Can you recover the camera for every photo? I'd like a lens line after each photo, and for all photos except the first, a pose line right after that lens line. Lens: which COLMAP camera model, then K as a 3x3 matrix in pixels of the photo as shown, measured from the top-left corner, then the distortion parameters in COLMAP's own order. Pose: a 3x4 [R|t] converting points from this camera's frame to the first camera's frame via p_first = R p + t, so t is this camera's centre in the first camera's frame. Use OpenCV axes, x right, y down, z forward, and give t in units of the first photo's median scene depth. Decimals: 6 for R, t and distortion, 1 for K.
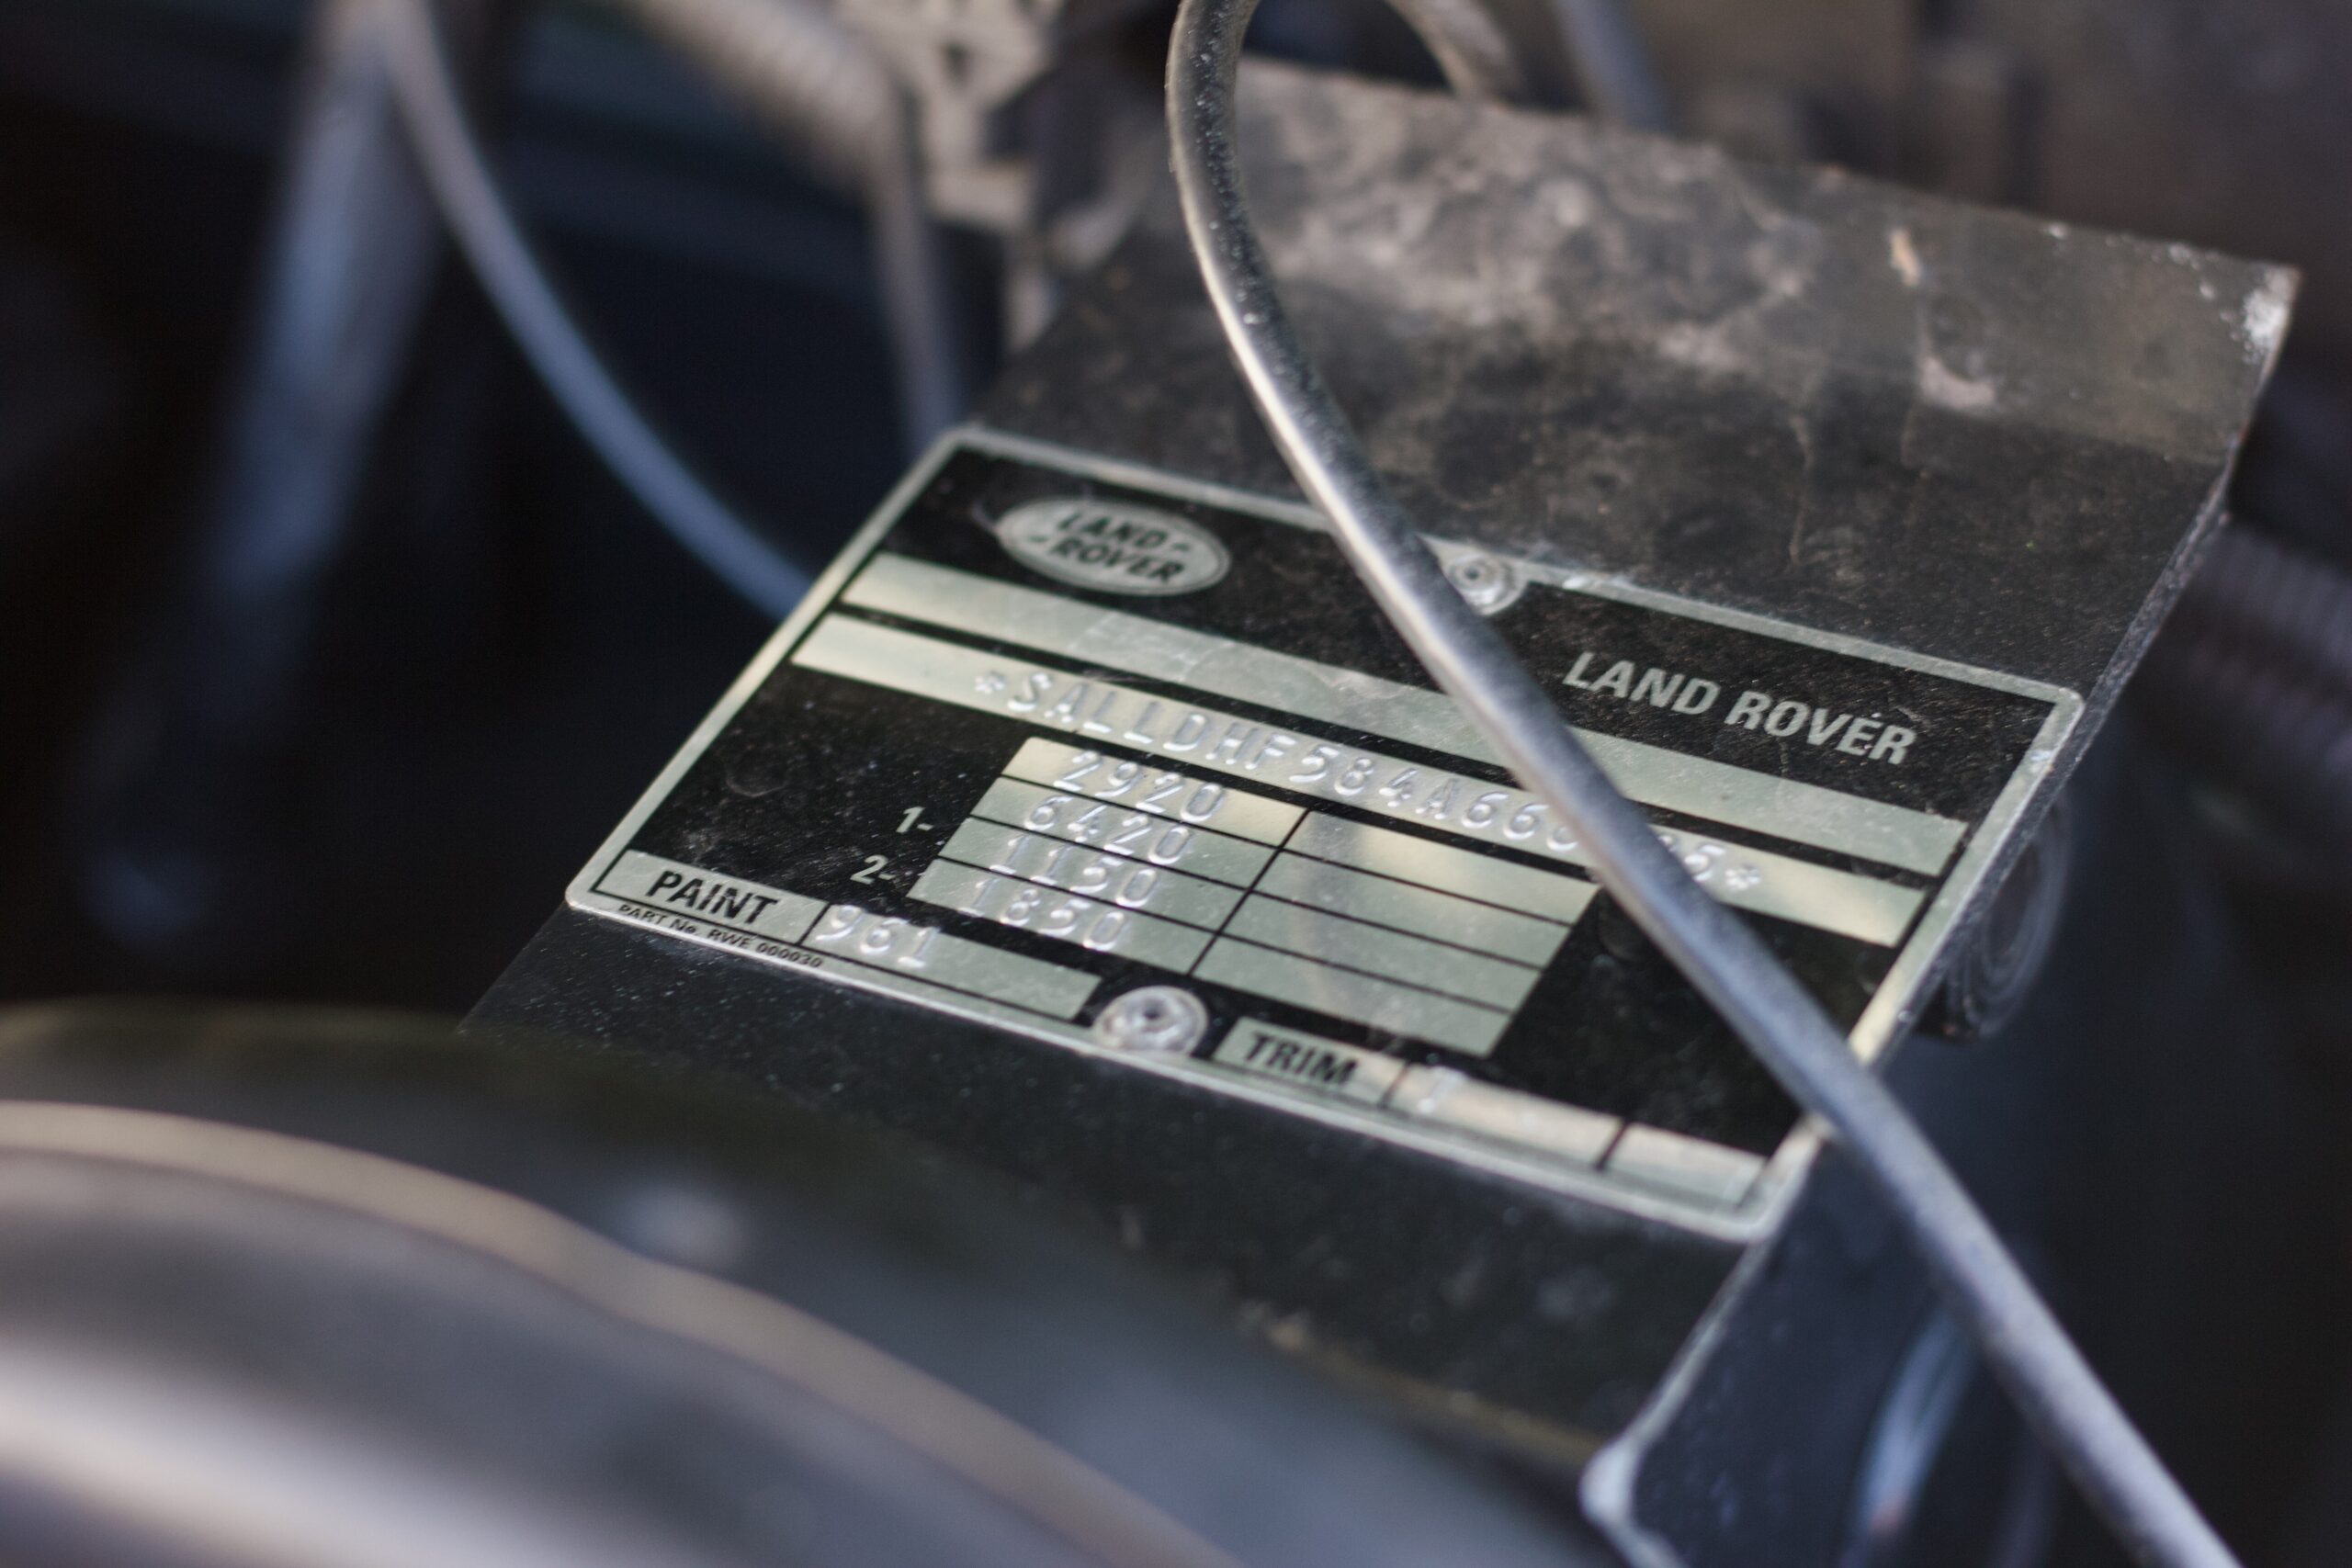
lens RADIAL K [[6368.4, 0, 1176.0], [0, 6368.4, 784.0], [0, 0, 1]] dist [-0.104821, 0.152920]
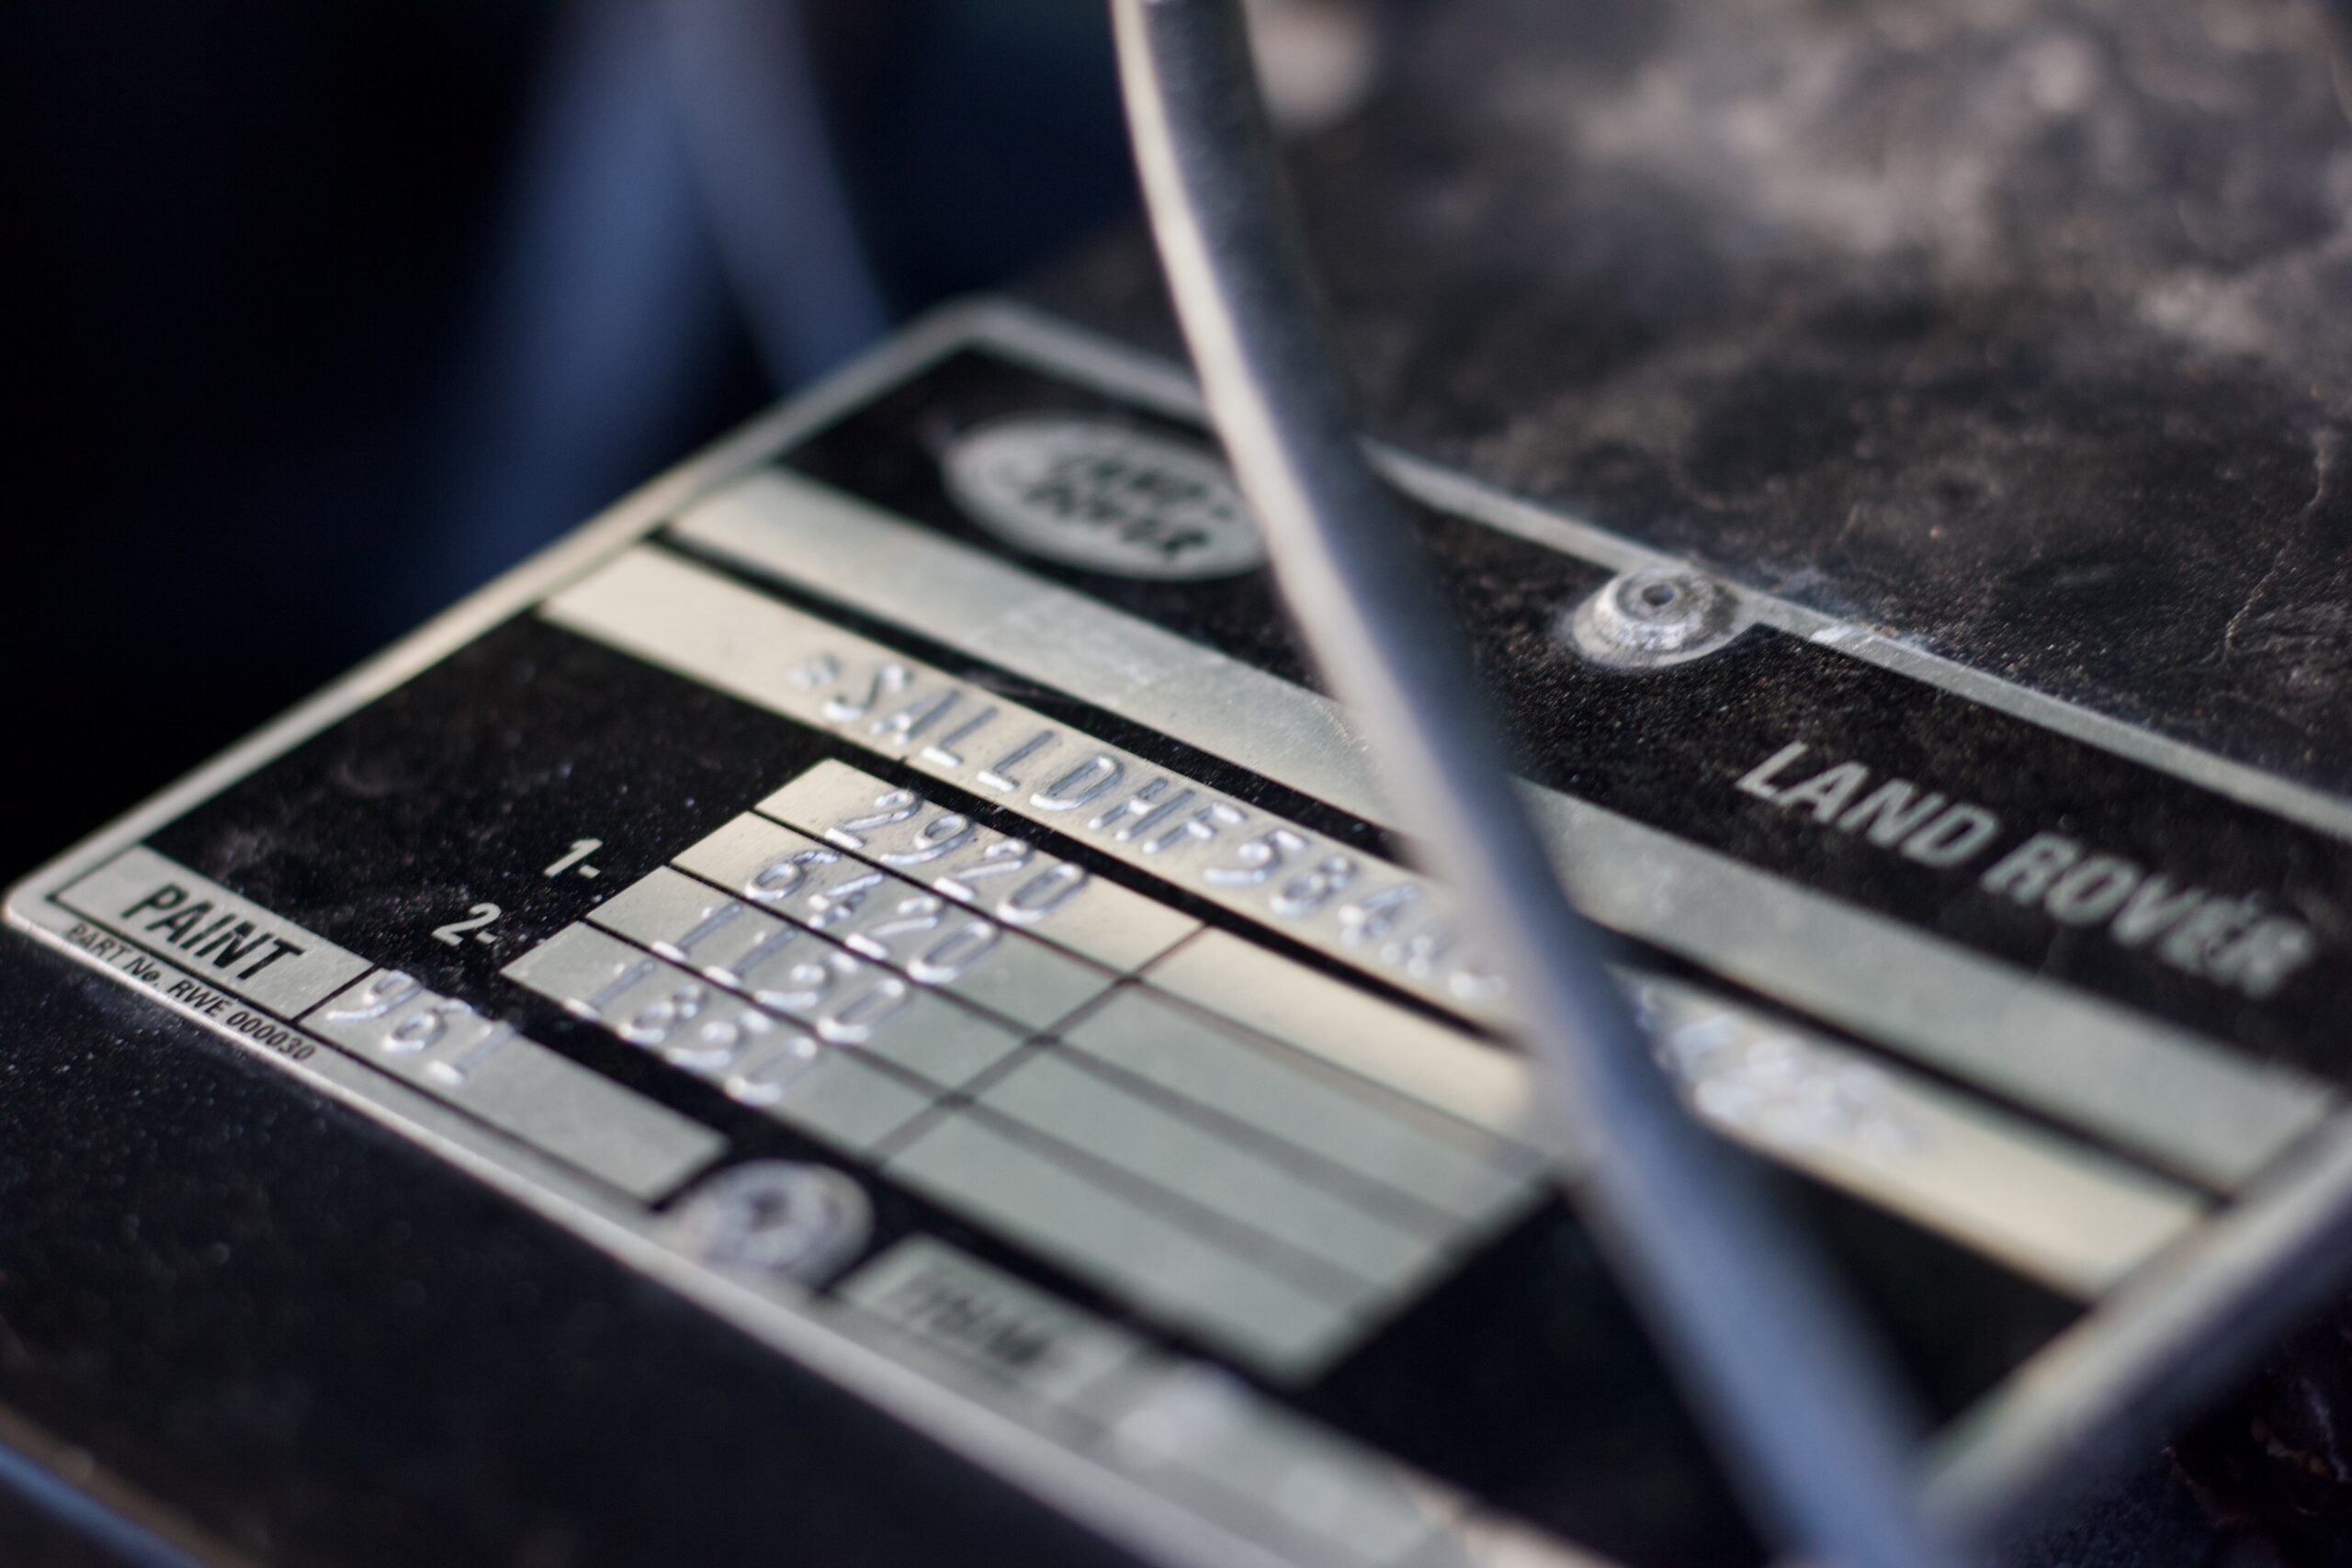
lens RADIAL K [[6368.4, 0, 1176.0], [0, 6368.4, 784.0], [0, 0, 1]] dist [-0.104821, 0.152920]
pose [[0.947434, 0.128660, -0.292944, 0.178605], [-0.158037, 0.984282, -0.078827, 0.035876], [0.278197, 0.120979, 0.952875, 0.457099]]
